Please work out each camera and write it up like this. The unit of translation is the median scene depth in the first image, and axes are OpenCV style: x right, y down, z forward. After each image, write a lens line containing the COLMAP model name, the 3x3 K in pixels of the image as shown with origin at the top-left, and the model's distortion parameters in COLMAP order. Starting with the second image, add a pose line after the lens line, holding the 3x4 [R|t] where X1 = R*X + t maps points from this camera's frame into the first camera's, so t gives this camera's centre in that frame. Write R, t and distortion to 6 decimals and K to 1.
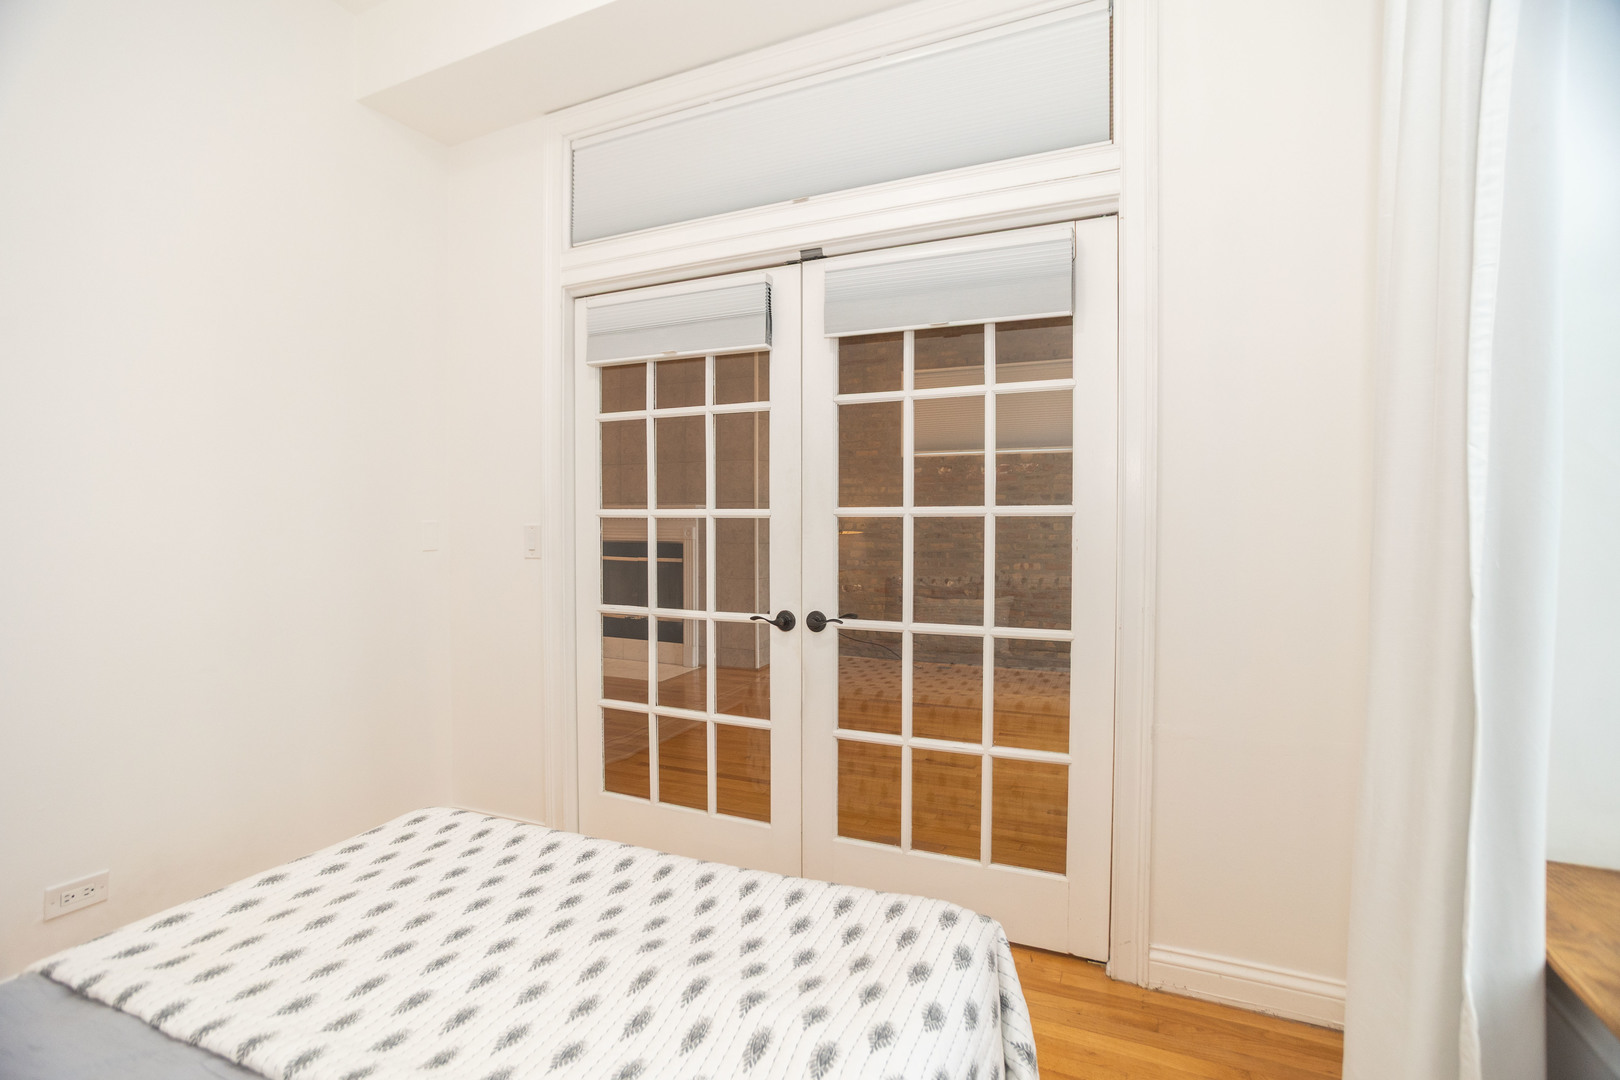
lens RADIAL K [[774.7, 0, 806.0], [0, 774.7, 534.8], [0, 0, 1]] dist [-0.058656, 0.031951]
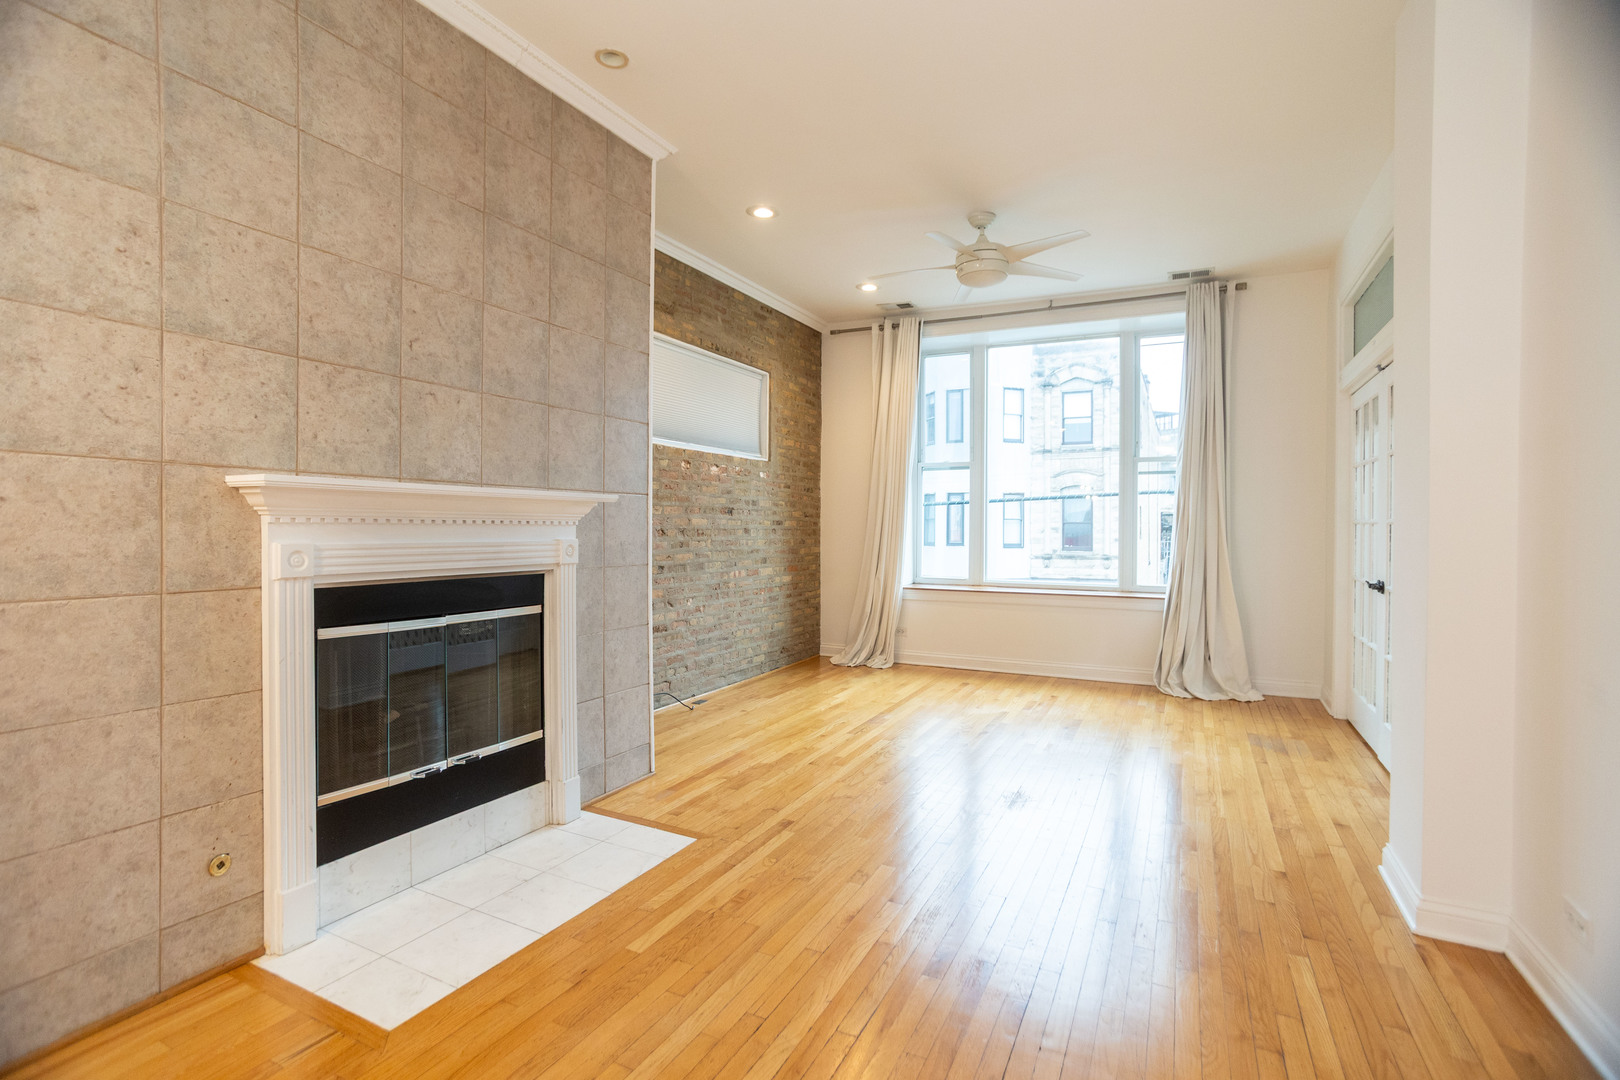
lens RADIAL K [[774.7, 0, 807.7], [0, 774.7, 537.1], [0, 0, 1]] dist [-0.058656, 0.031951]
pose [[0.026728, -0.011598, 0.999575, -0.645437], [0.019440, 0.999750, 0.011080, -0.013749], [-0.999454, 0.019136, 0.026946, 0.843376]]
